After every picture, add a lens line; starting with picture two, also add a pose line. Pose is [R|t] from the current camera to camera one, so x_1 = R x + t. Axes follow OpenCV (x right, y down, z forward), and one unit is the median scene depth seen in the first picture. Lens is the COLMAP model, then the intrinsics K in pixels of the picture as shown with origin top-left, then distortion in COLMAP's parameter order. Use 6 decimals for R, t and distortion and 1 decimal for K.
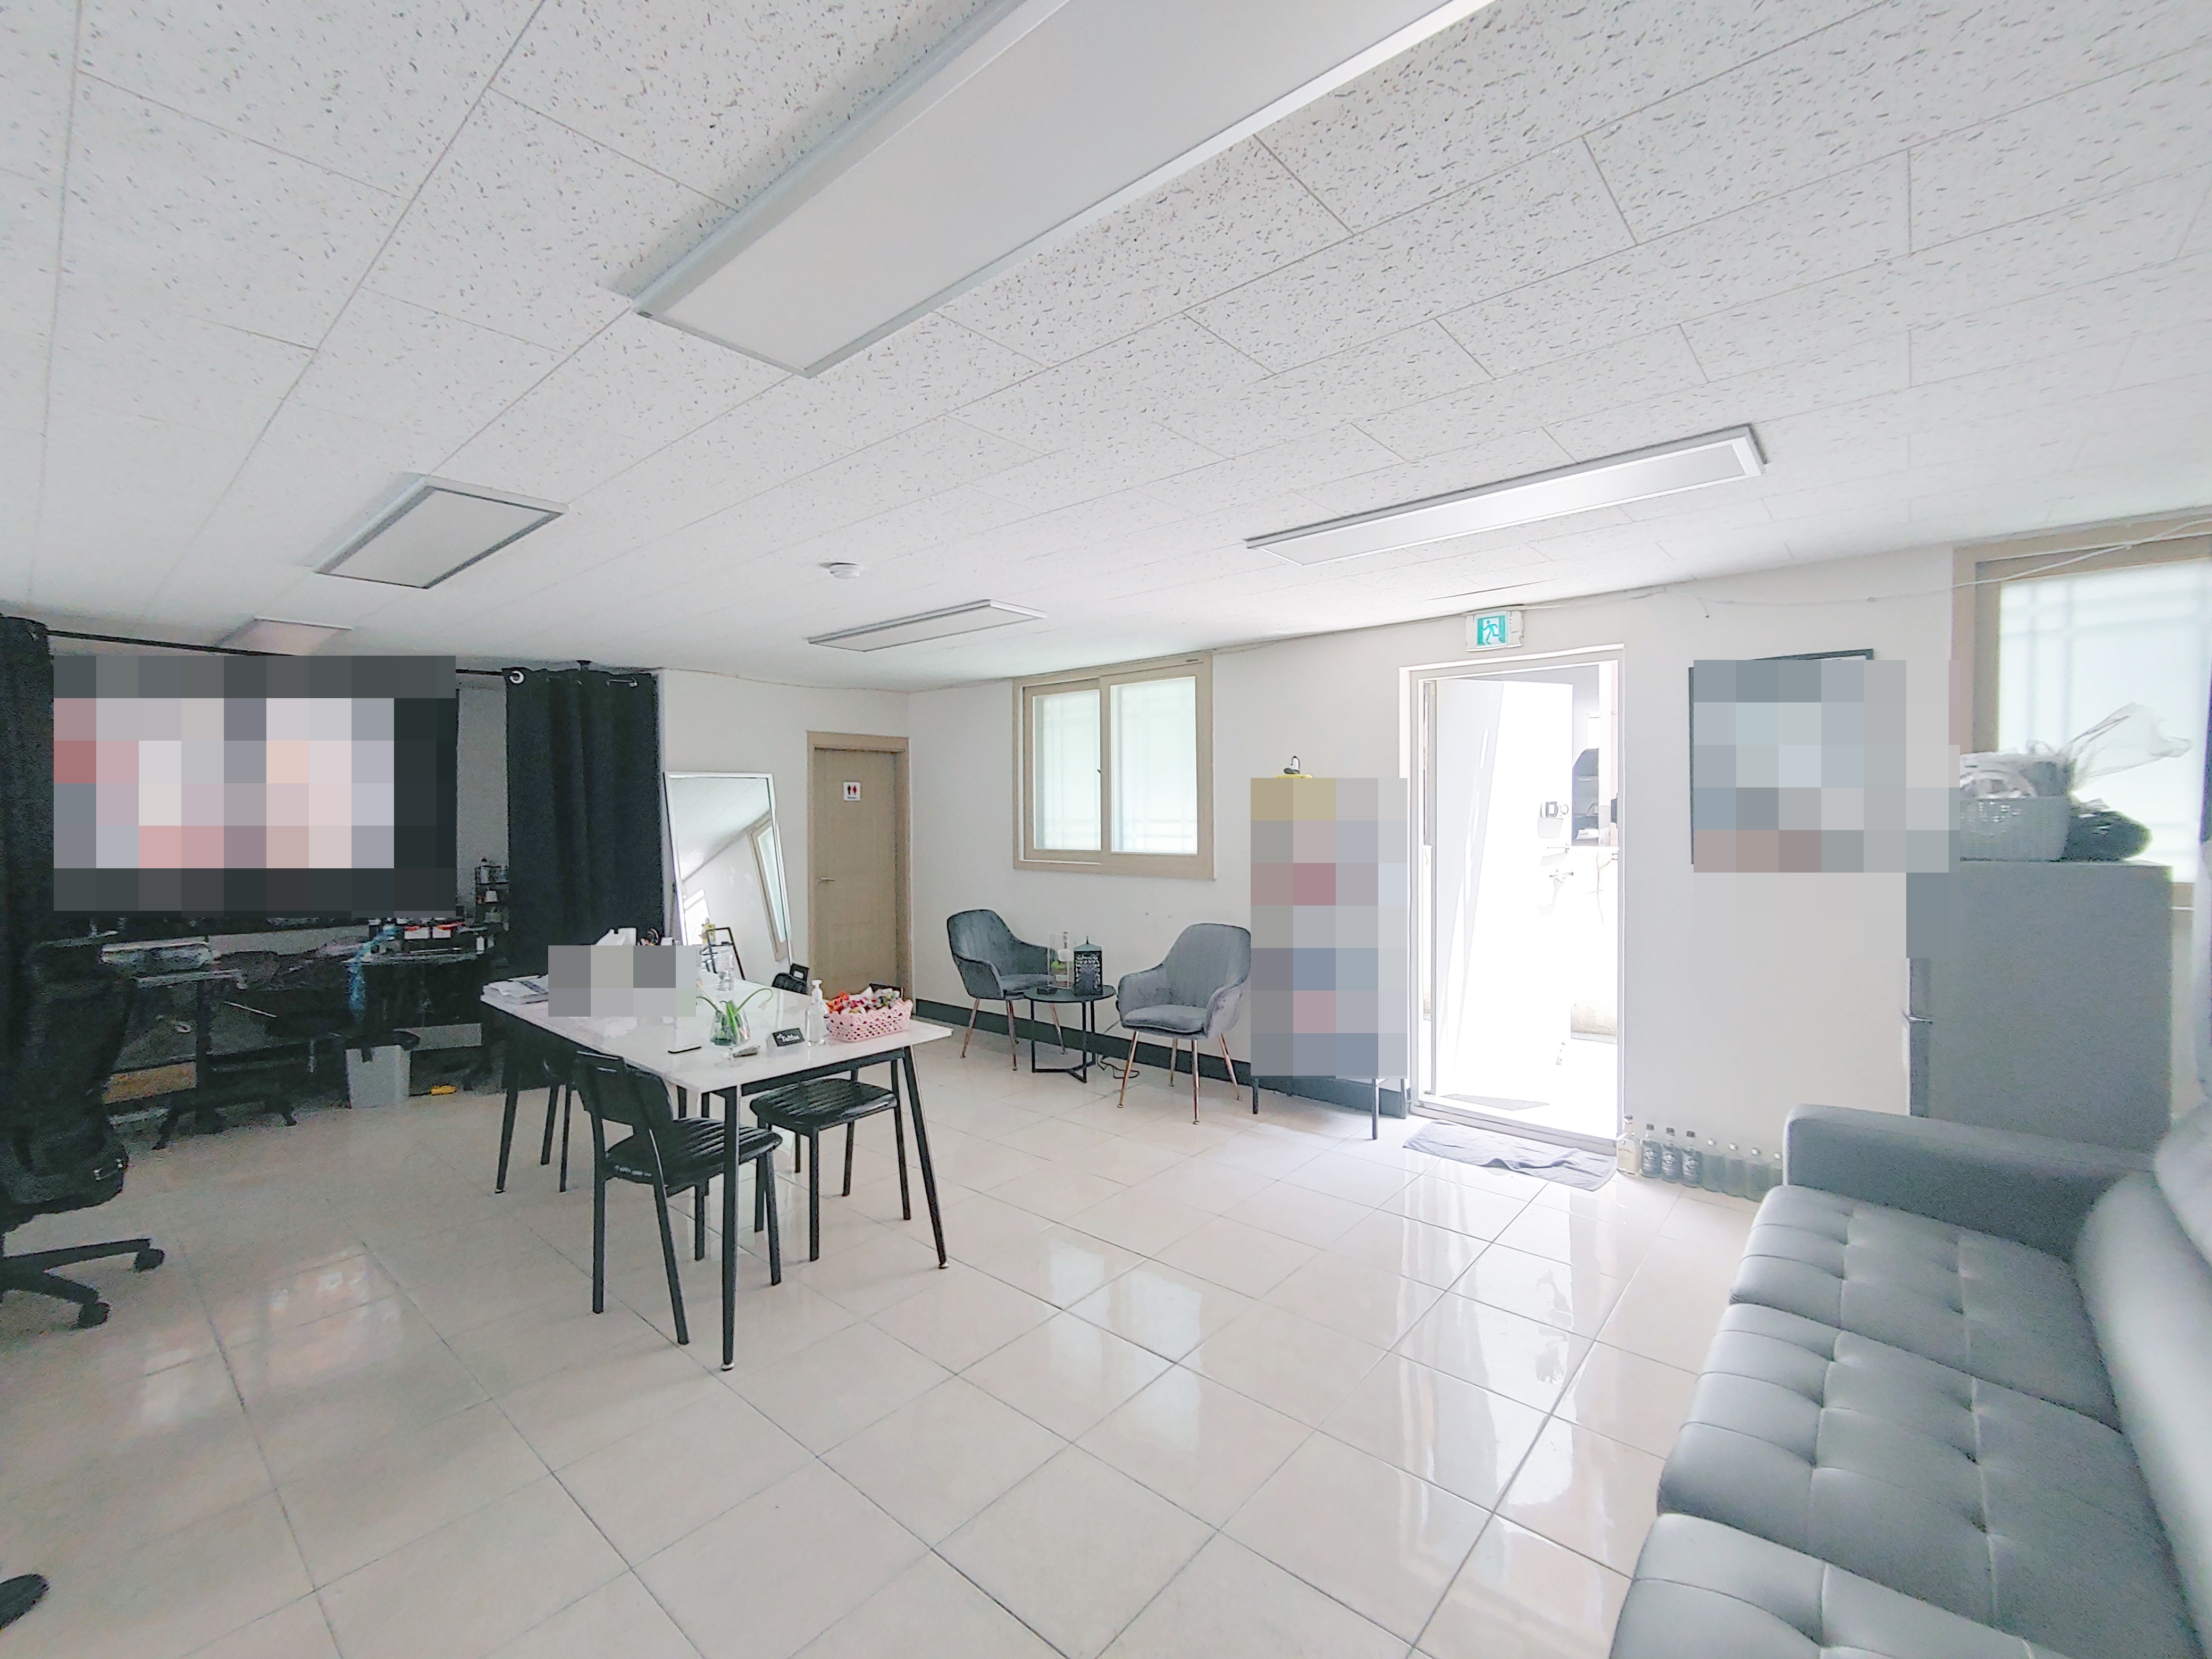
lens RADIAL K [[939.4, 0, 1099.2], [0, 939.4, 830.6], [0, 0, 1]] dist [0.003451, 0.000180]
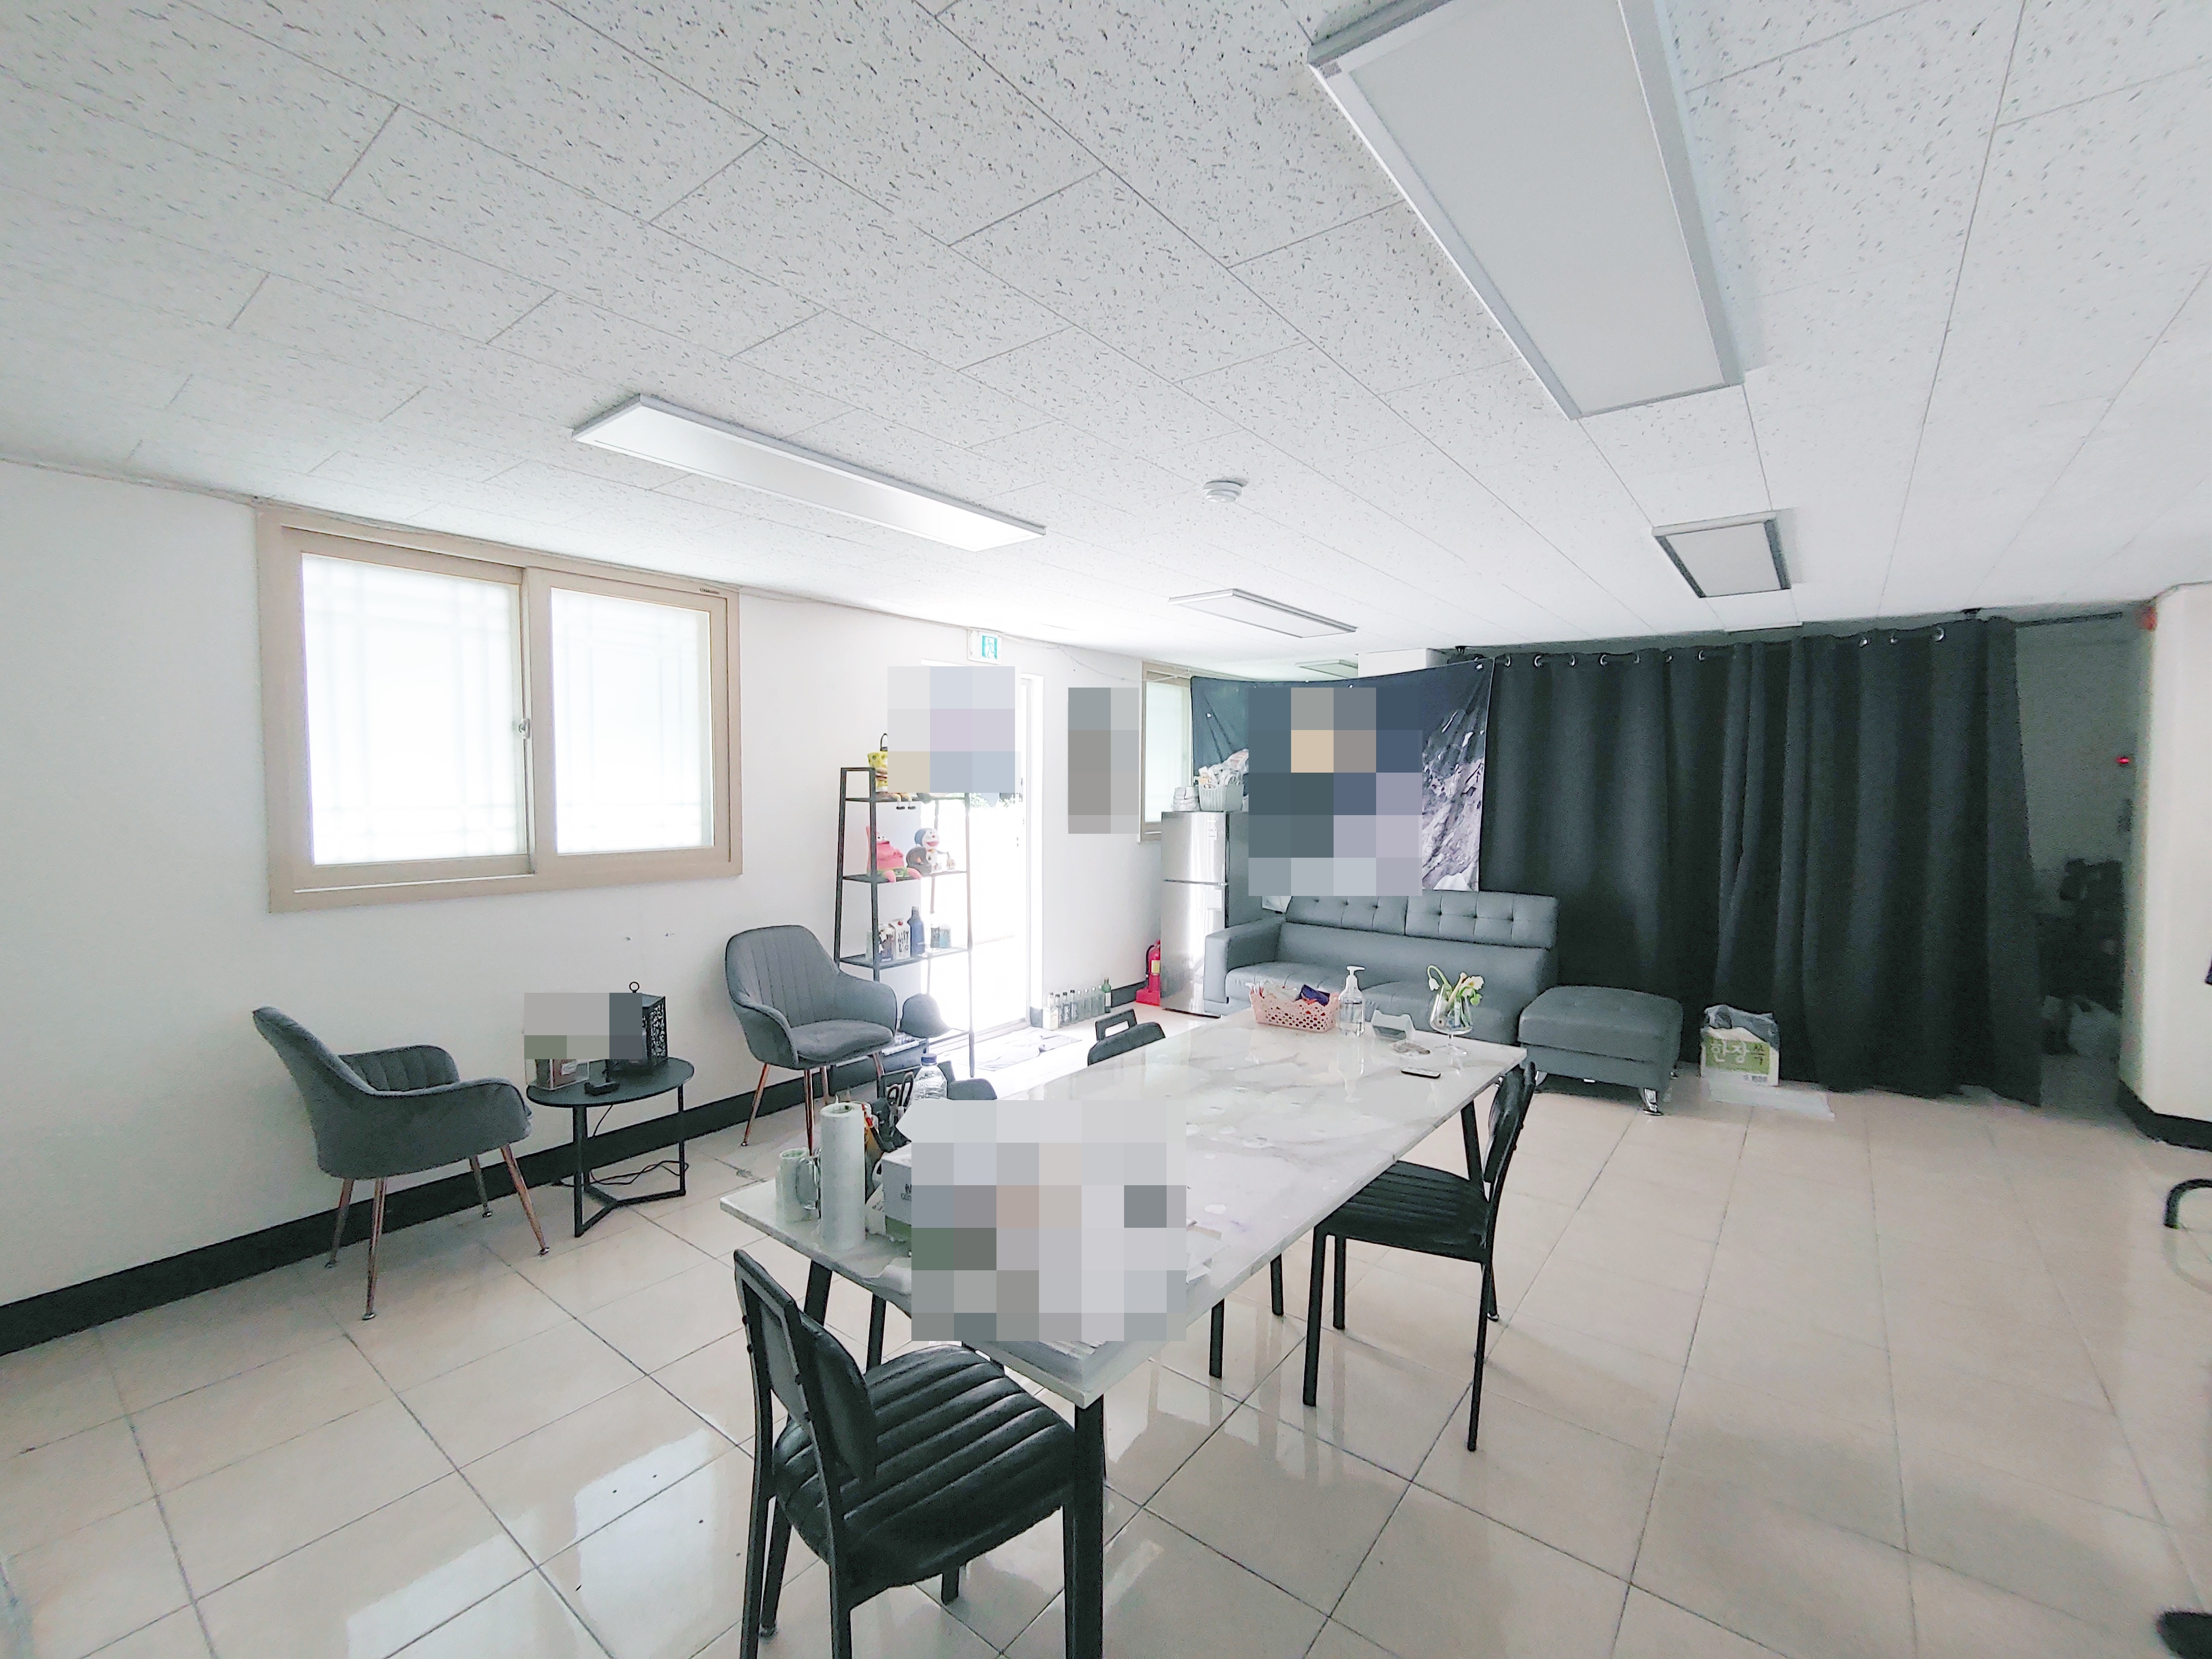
lens RADIAL K [[939.4, 0, 1096.1], [0, 939.4, 825.9], [0, 0, 1]] dist [0.003451, 0.000180]
pose [[-0.027988, -0.032856, 0.999068, -0.673185], [0.020076, 0.999240, 0.033424, -0.009184], [-0.999407, 0.020993, -0.027307, 0.694796]]
